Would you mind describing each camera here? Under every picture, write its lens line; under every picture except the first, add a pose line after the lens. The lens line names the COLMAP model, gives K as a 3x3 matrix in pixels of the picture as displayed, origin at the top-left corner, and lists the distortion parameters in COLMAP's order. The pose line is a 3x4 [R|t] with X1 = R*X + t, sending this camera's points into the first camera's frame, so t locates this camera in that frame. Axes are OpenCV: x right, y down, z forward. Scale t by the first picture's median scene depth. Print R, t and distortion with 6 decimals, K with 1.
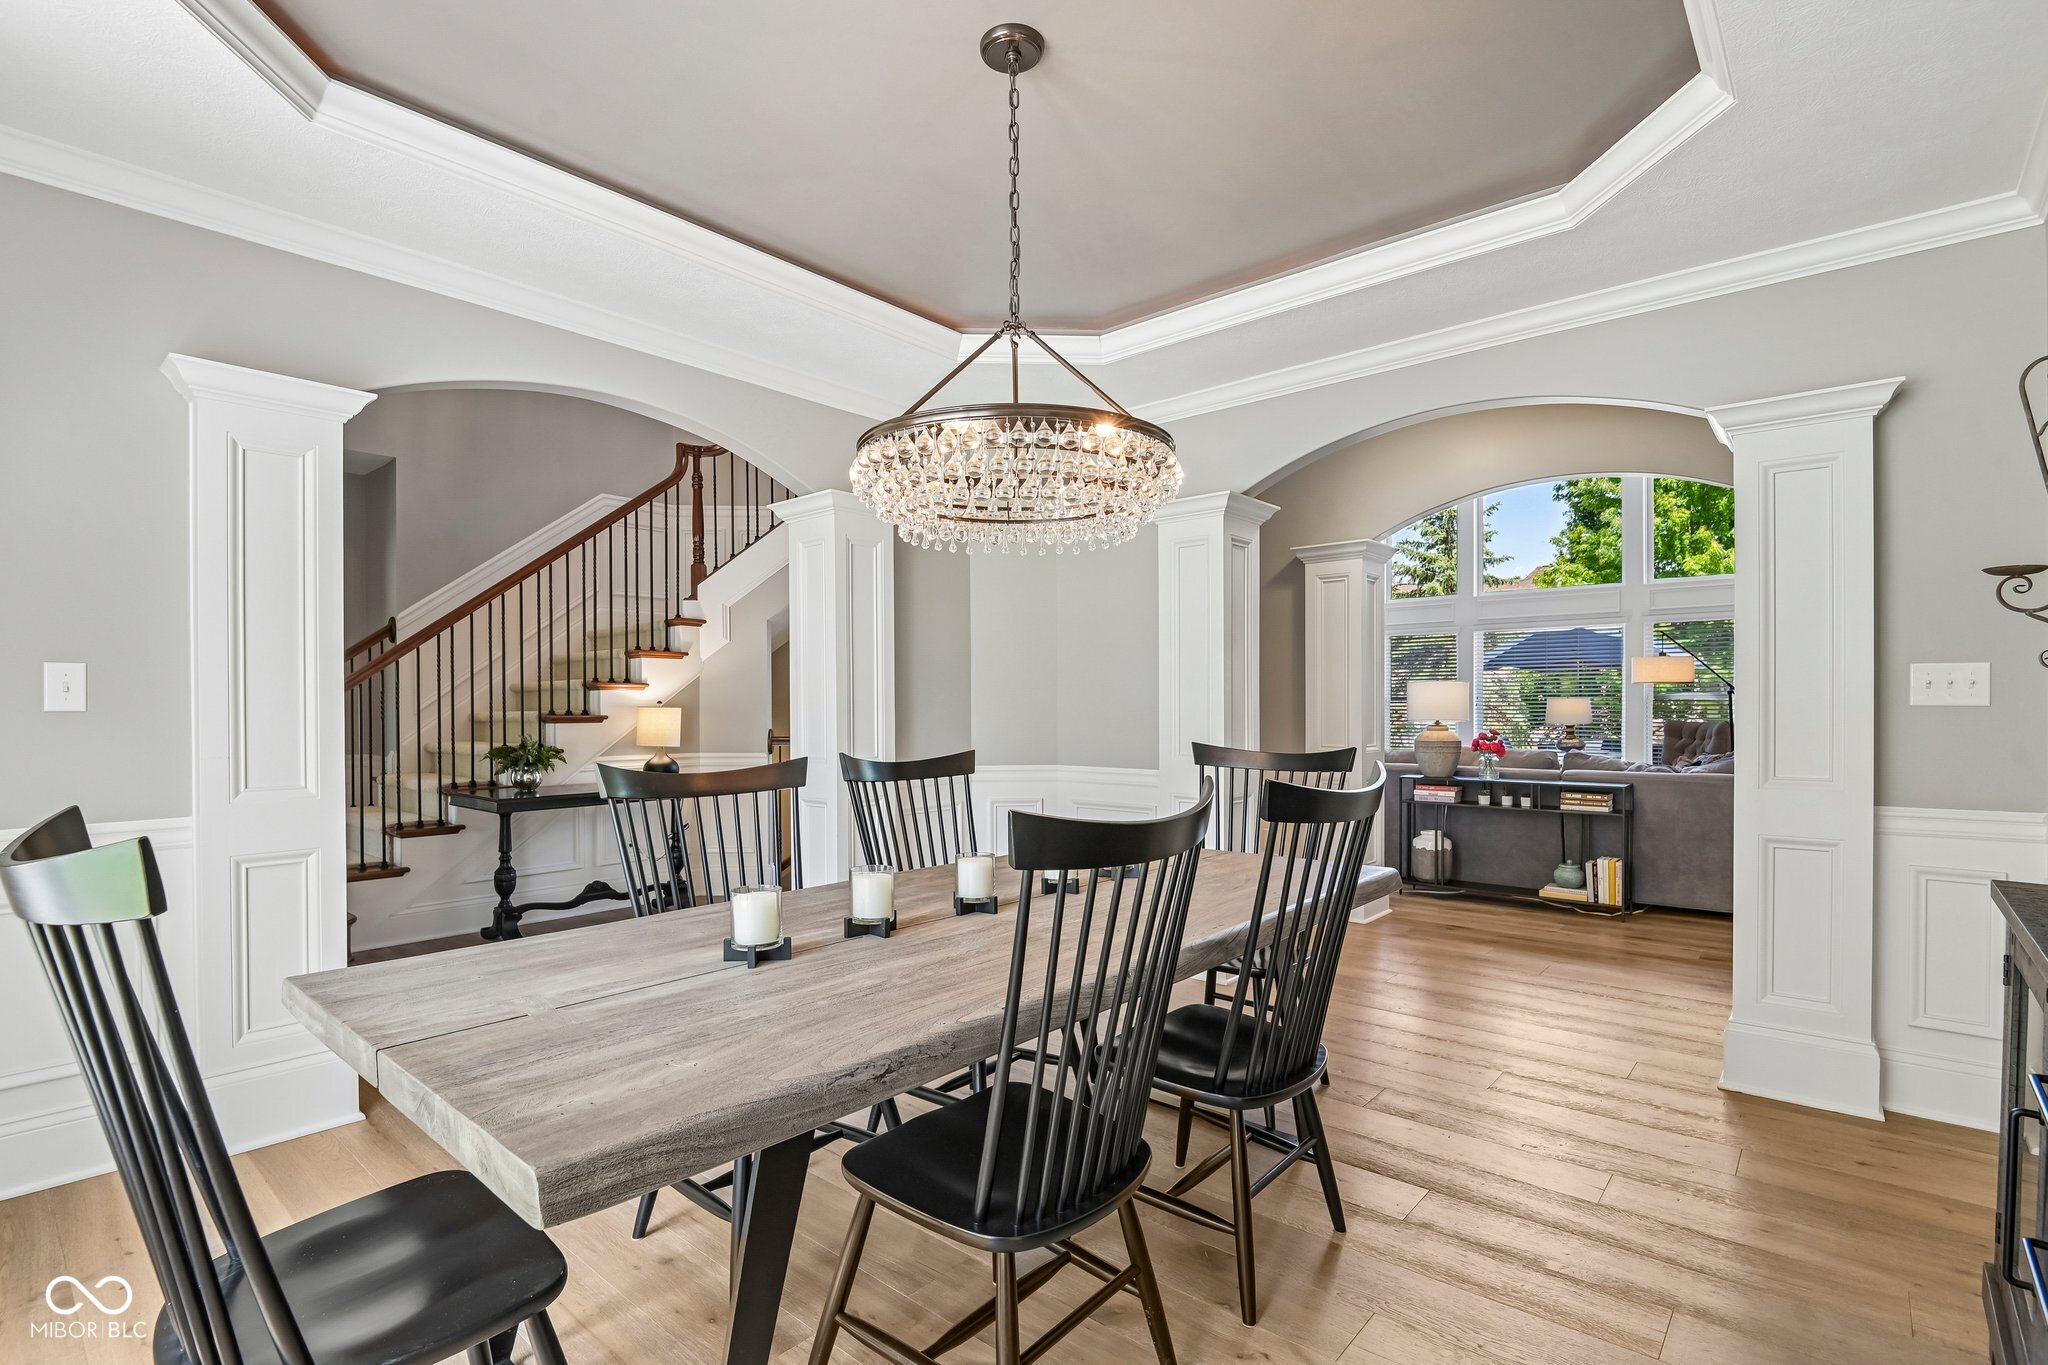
lens RADIAL K [[955.1, 0, 1003.7], [0, 955.1, 706.2], [0, 0, 1]] dist [-0.004926, -0.007260]
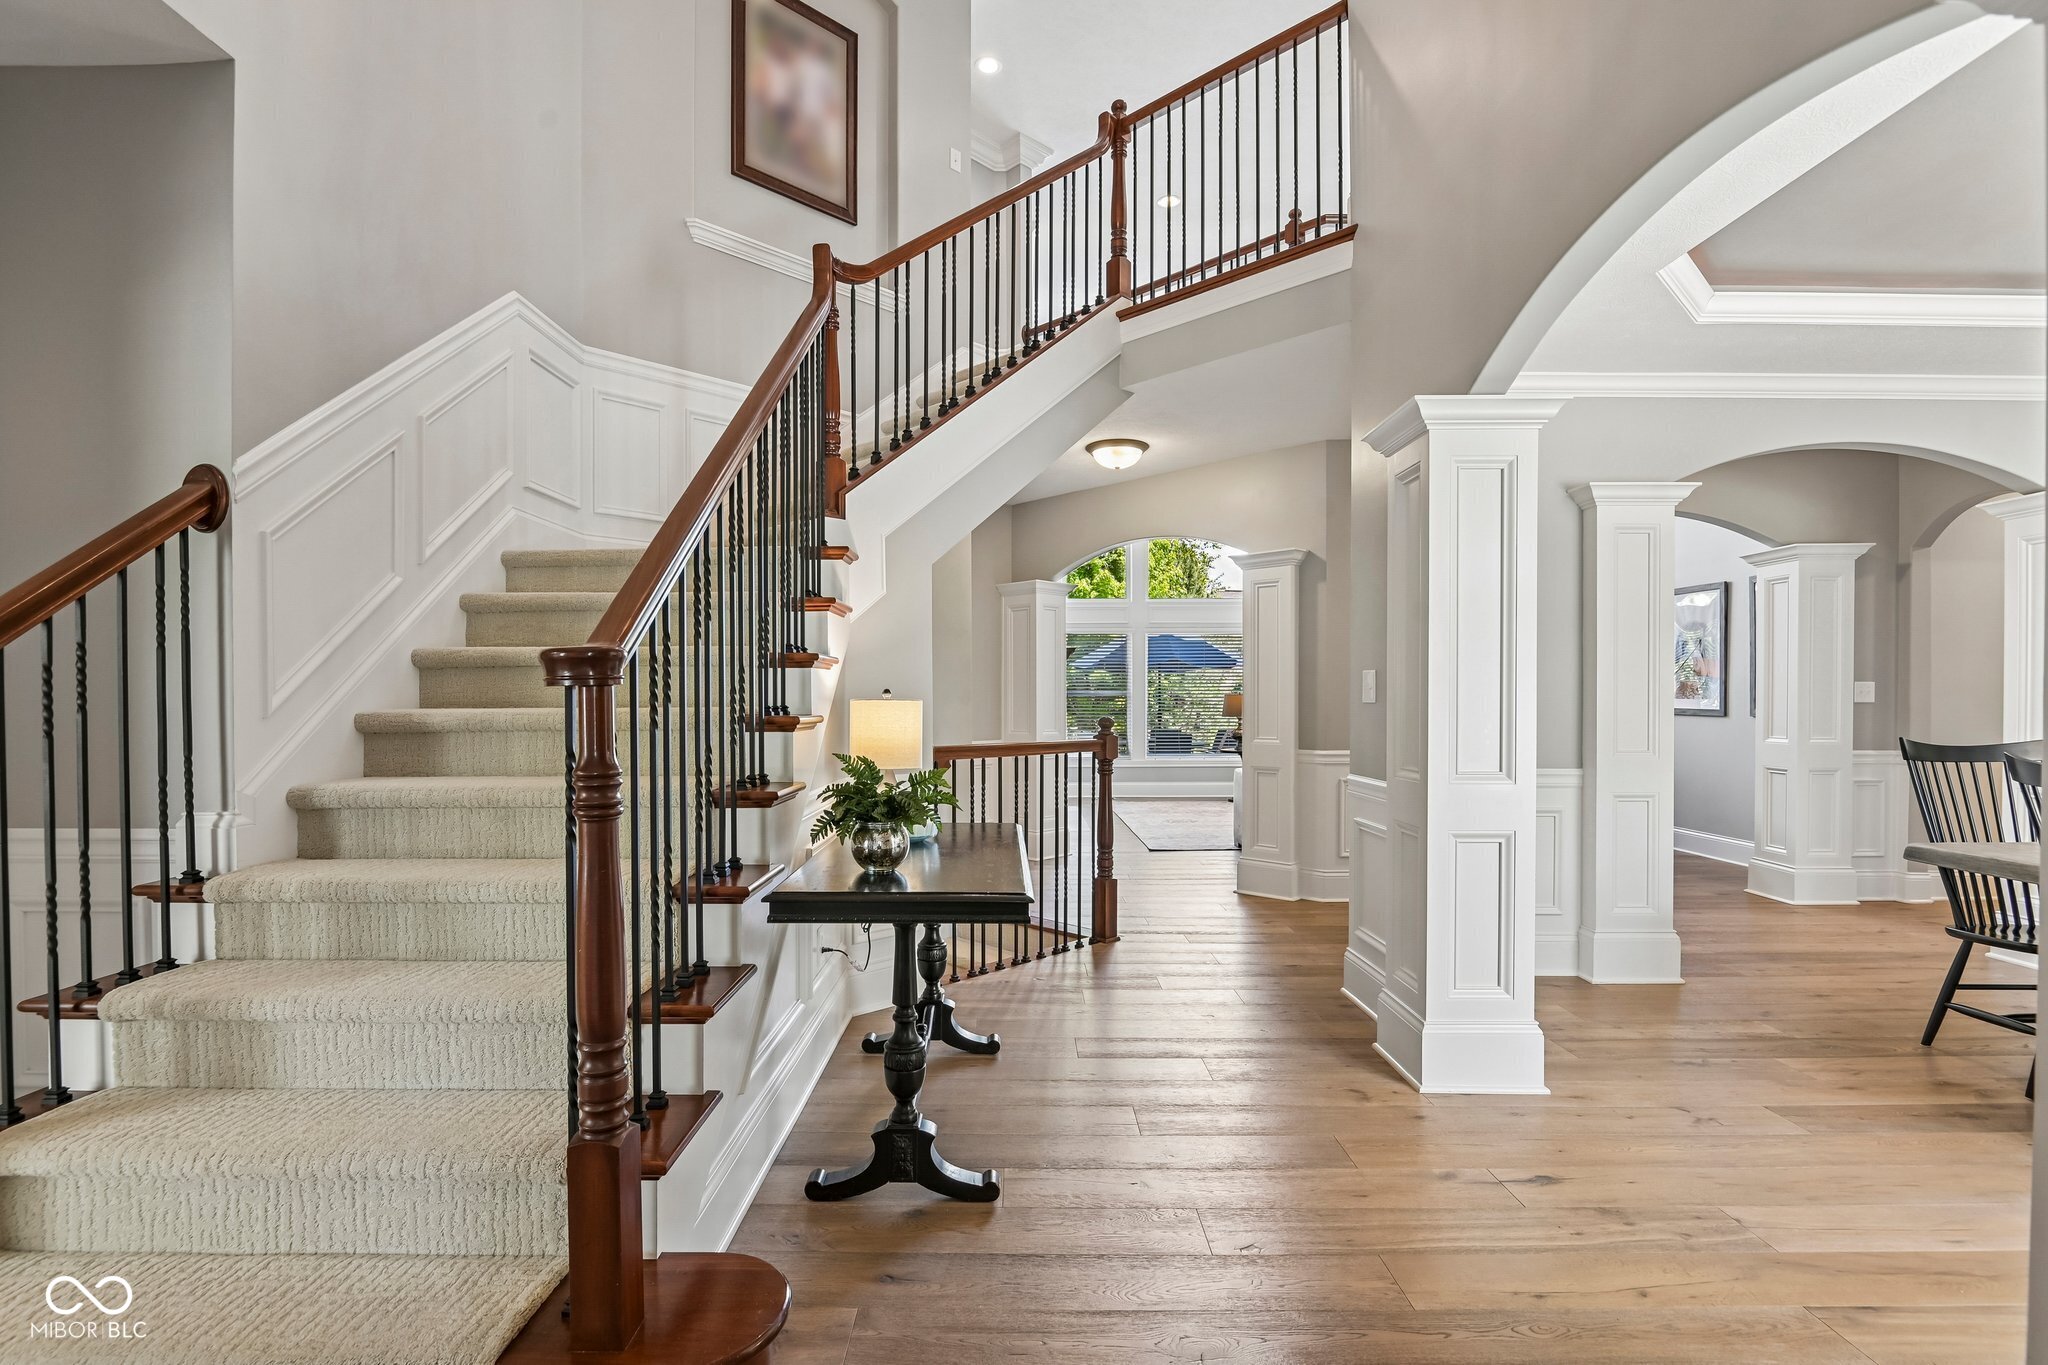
lens RADIAL K [[954.9, 0, 1015.9], [0, 954.9, 709.1], [0, 0, 1]] dist [0.001214, -0.007805]
pose [[0.758517, -0.006255, 0.651624, -0.688013], [0.004421, 0.999980, 0.004452, 0.013627], [-0.651639, -0.000496, 0.758529, 0.478804]]
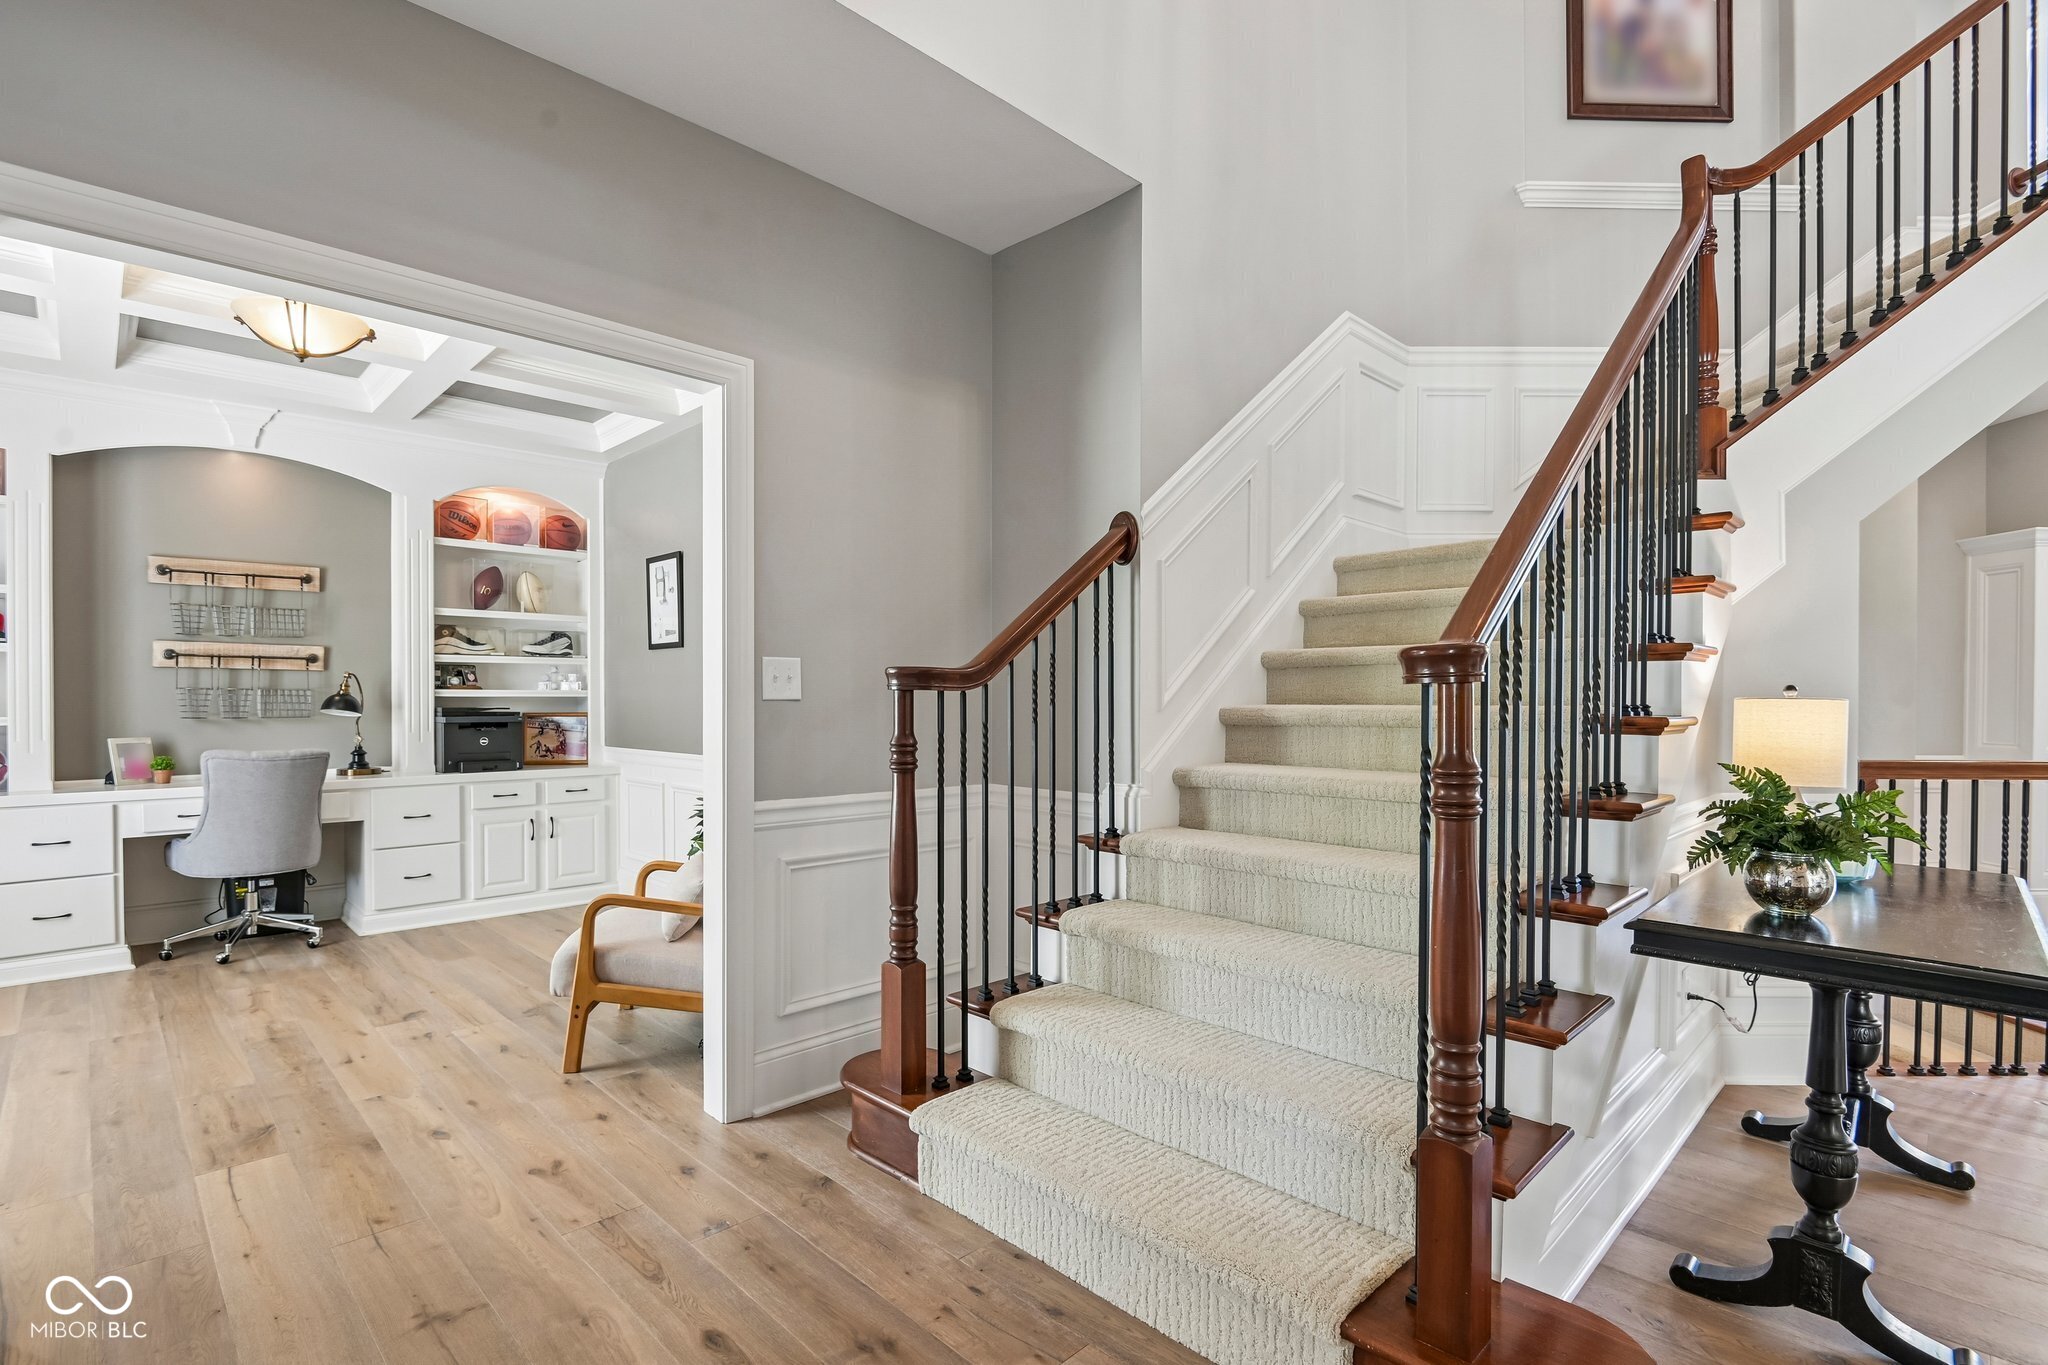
lens RADIAL K [[955.1, 0, 1003.7], [0, 955.1, 706.2], [0, 0, 1]] dist [-0.004926, -0.007260]
pose [[0.997312, 0.005359, -0.073077, -0.717008], [-0.005090, 0.999980, 0.003870, 0.014009], [0.073097, -0.003487, 0.997319, 0.487853]]
